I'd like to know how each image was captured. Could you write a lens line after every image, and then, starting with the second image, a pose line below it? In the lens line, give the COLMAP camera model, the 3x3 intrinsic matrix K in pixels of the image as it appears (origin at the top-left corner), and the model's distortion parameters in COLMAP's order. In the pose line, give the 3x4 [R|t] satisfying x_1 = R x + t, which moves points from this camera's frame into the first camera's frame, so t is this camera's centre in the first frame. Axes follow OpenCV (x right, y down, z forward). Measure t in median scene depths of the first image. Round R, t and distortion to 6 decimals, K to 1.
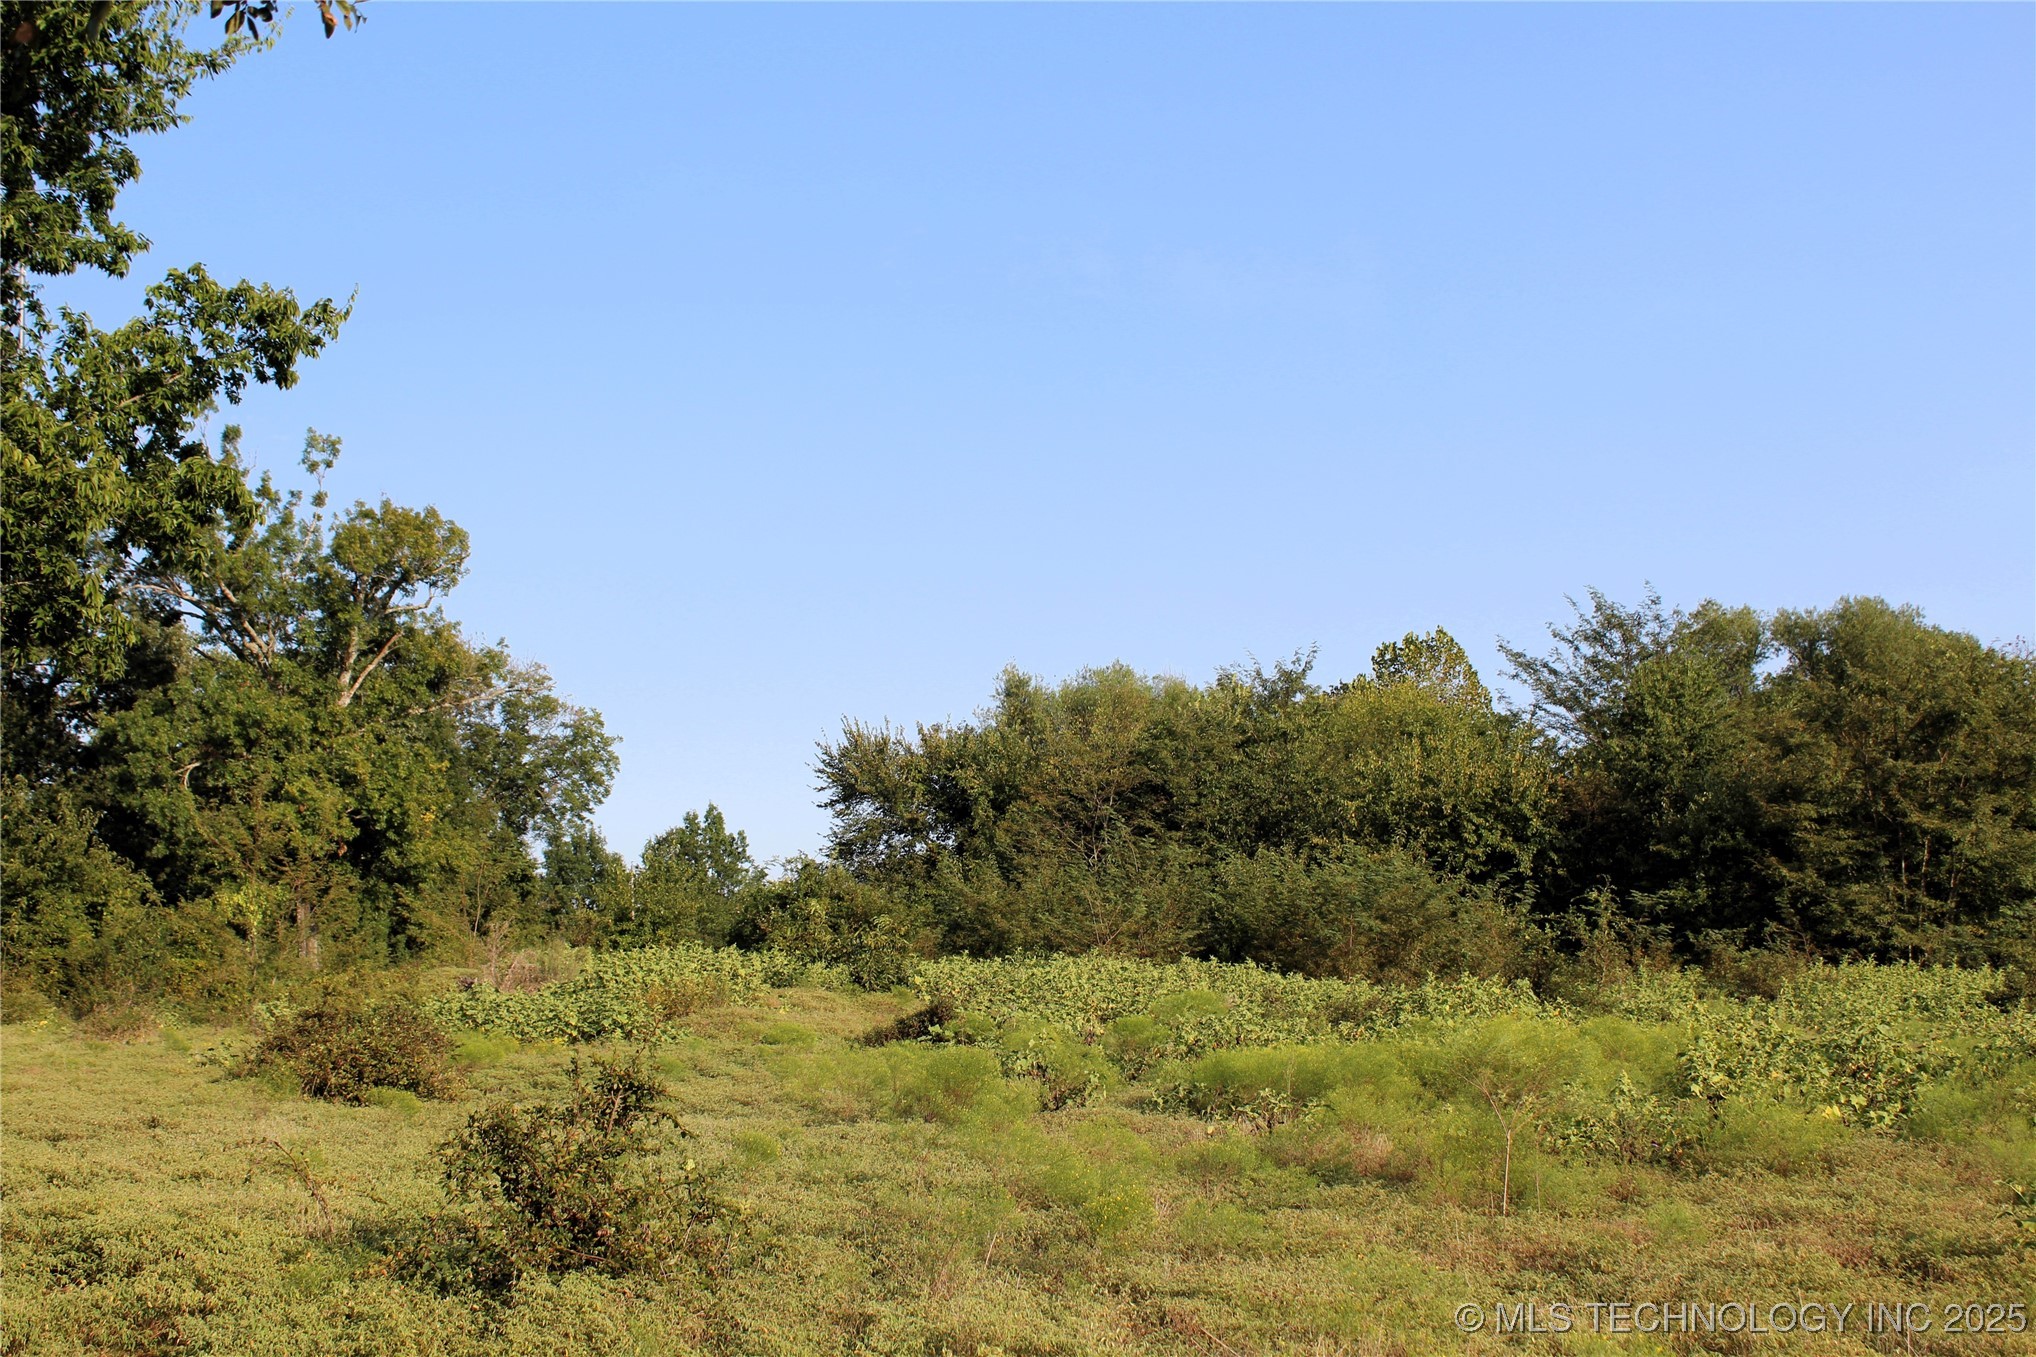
lens RADIAL K [[2296.7, 0, 1017.1], [0, 2296.7, 684.1], [0, 0, 1]] dist [-0.113329, 0.000000]
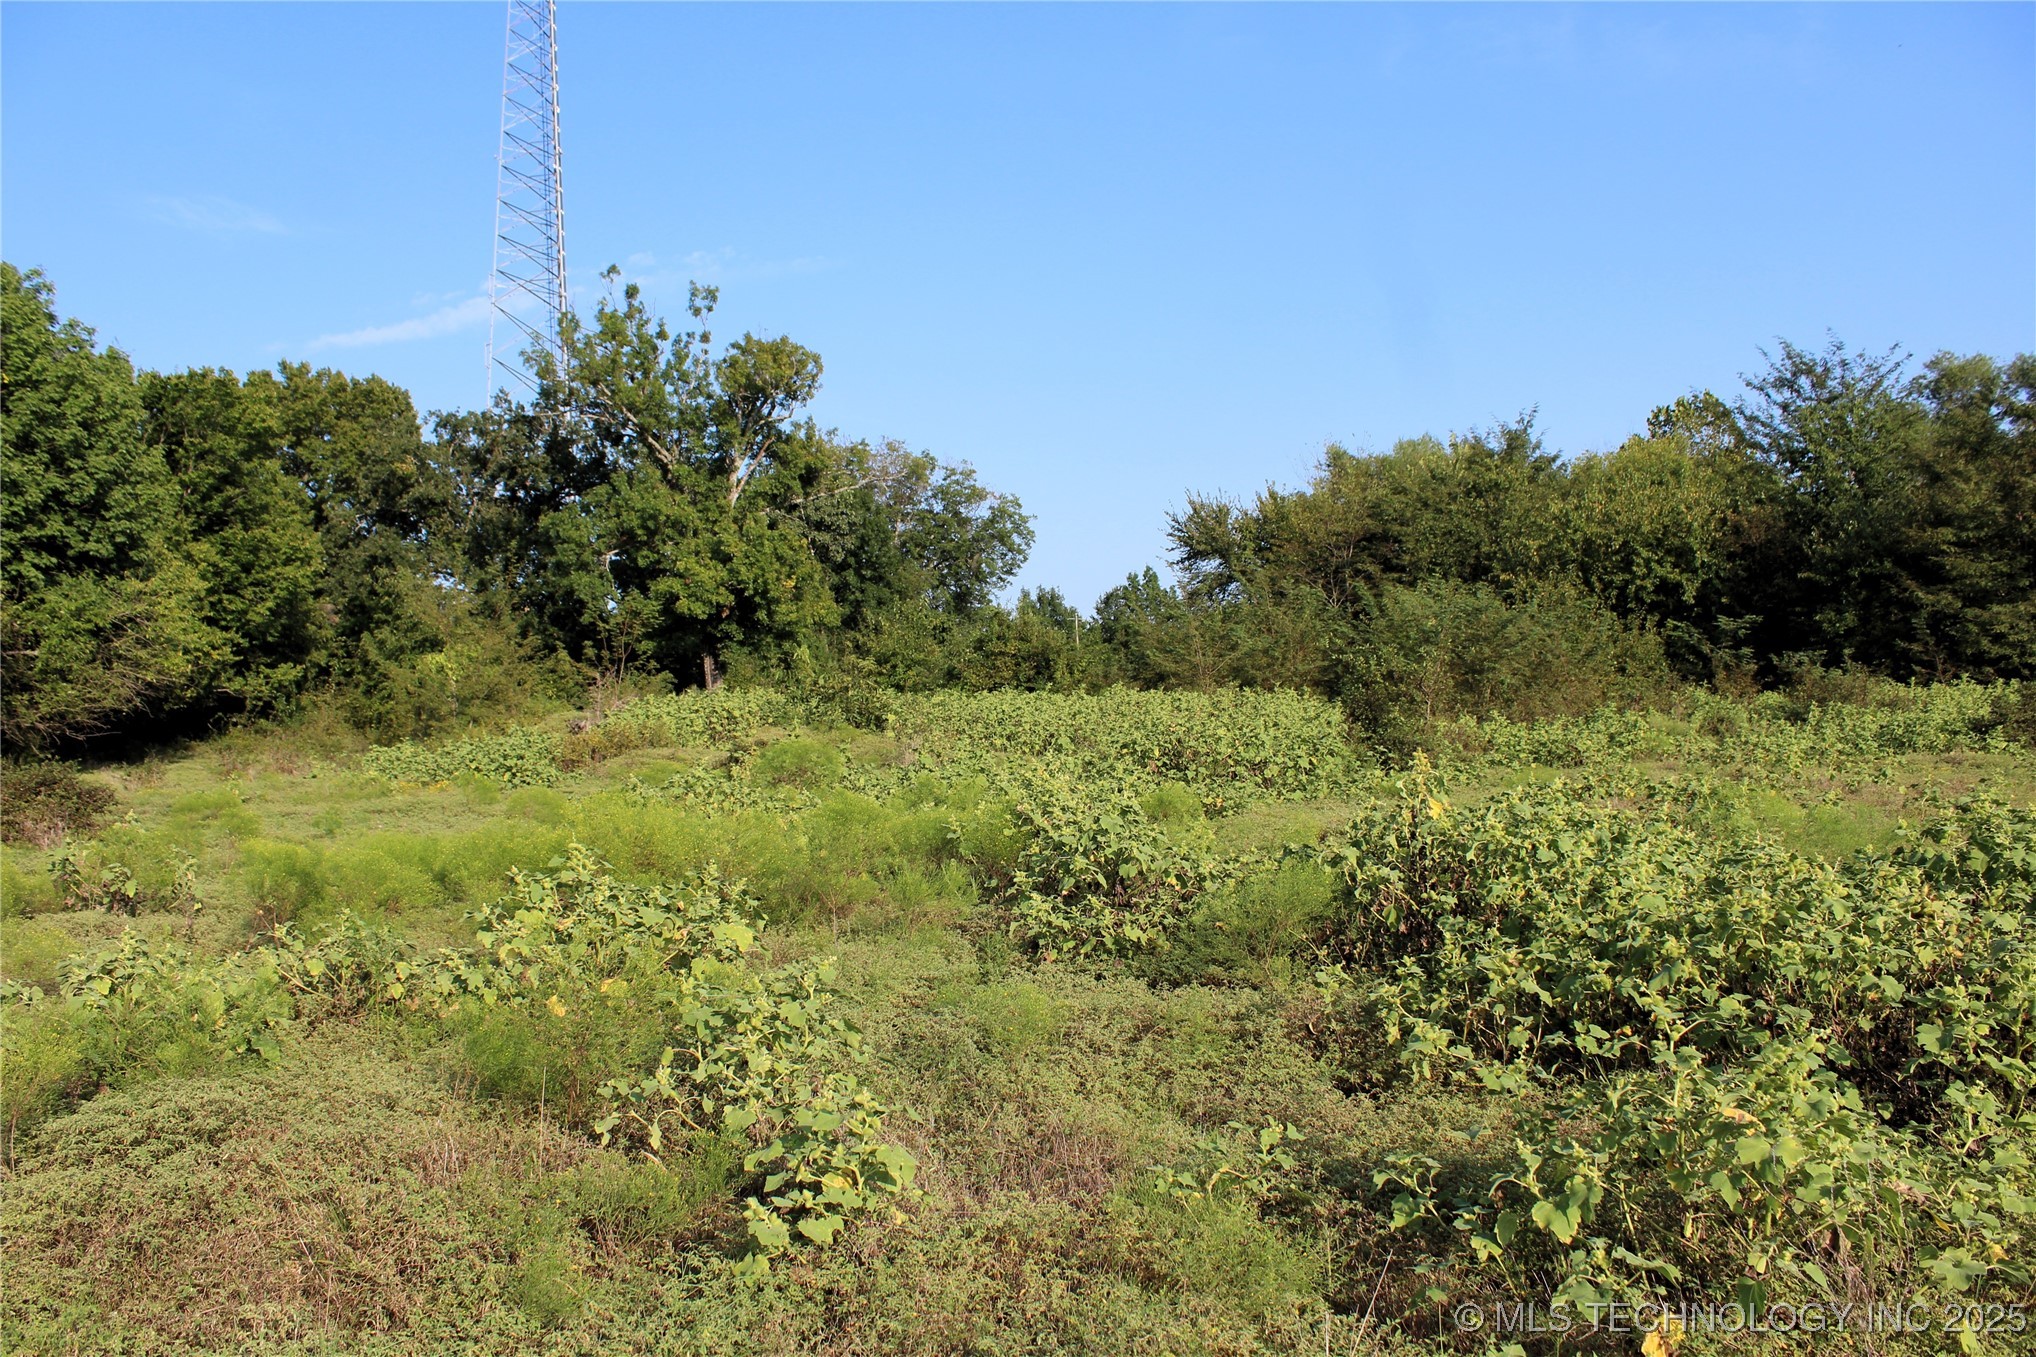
lens RADIAL K [[1728.3, 0, 1011.1], [0, 1728.3, 672.9], [0, 0, 1]] dist [-0.161324, 0.119353]
pose [[0.959654, -0.021029, -0.280397, 0.120407], [0.052599, 0.993023, 0.105544, 0.012690], [0.276221, -0.116034, 0.954064, 0.120060]]
